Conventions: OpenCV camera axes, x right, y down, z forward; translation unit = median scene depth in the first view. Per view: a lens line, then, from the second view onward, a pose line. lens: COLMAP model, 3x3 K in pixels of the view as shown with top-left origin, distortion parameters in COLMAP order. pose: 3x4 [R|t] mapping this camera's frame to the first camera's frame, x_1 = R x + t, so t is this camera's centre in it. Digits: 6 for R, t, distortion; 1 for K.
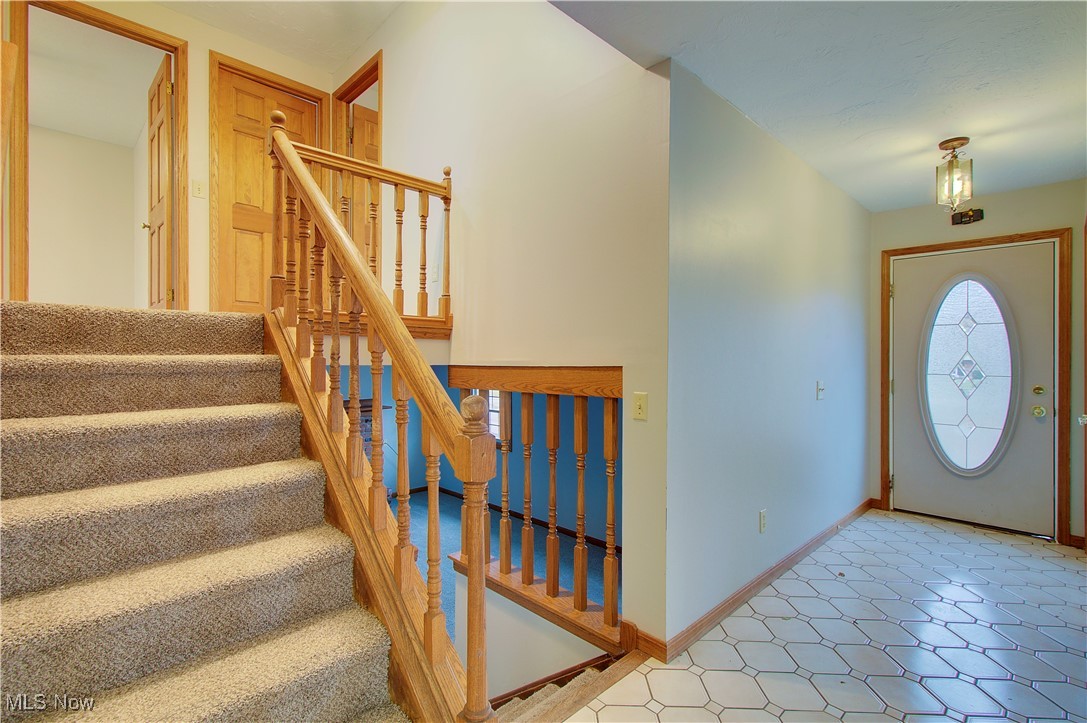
lens RADIAL K [[508.5, 0, 543.2], [0, 508.5, 361.8], [0, 0, 1]] dist [0.002834, 0.003953]
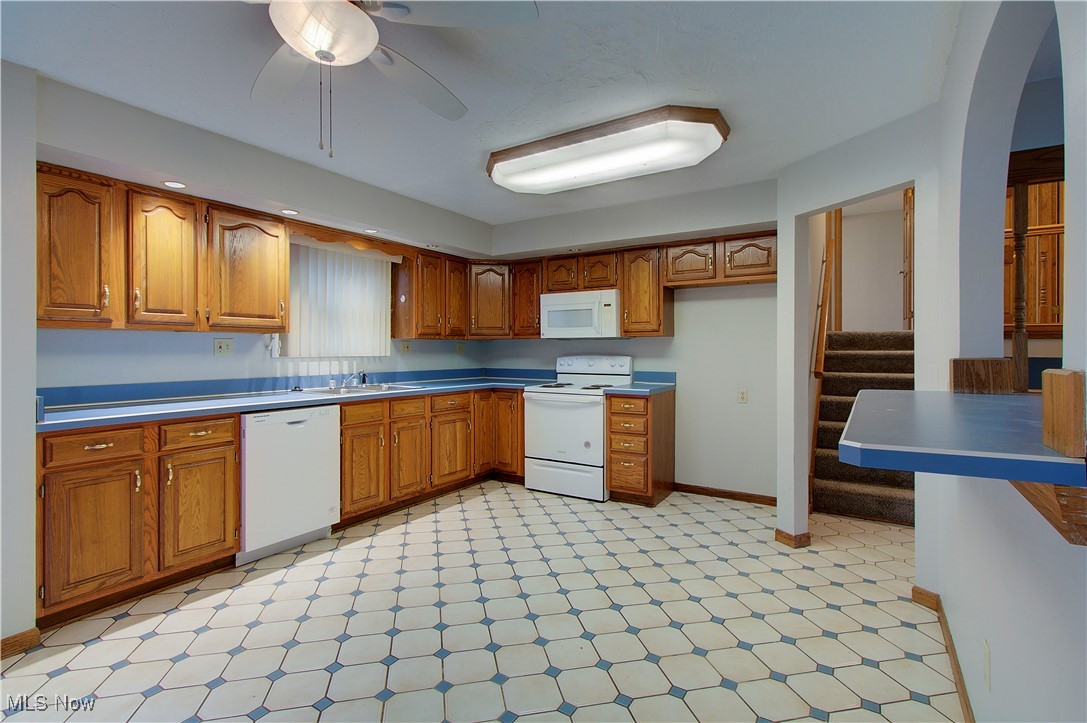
lens RADIAL K [[508.5, 0, 538.7], [0, 508.5, 348.7], [0, 0, 1]] dist [0.002834, 0.003953]
pose [[0.222392, -0.003174, -0.974952, 1.180722], [-0.003199, 0.999987, -0.003985, -0.008089], [0.974952, 0.004005, 0.222379, -1.064215]]
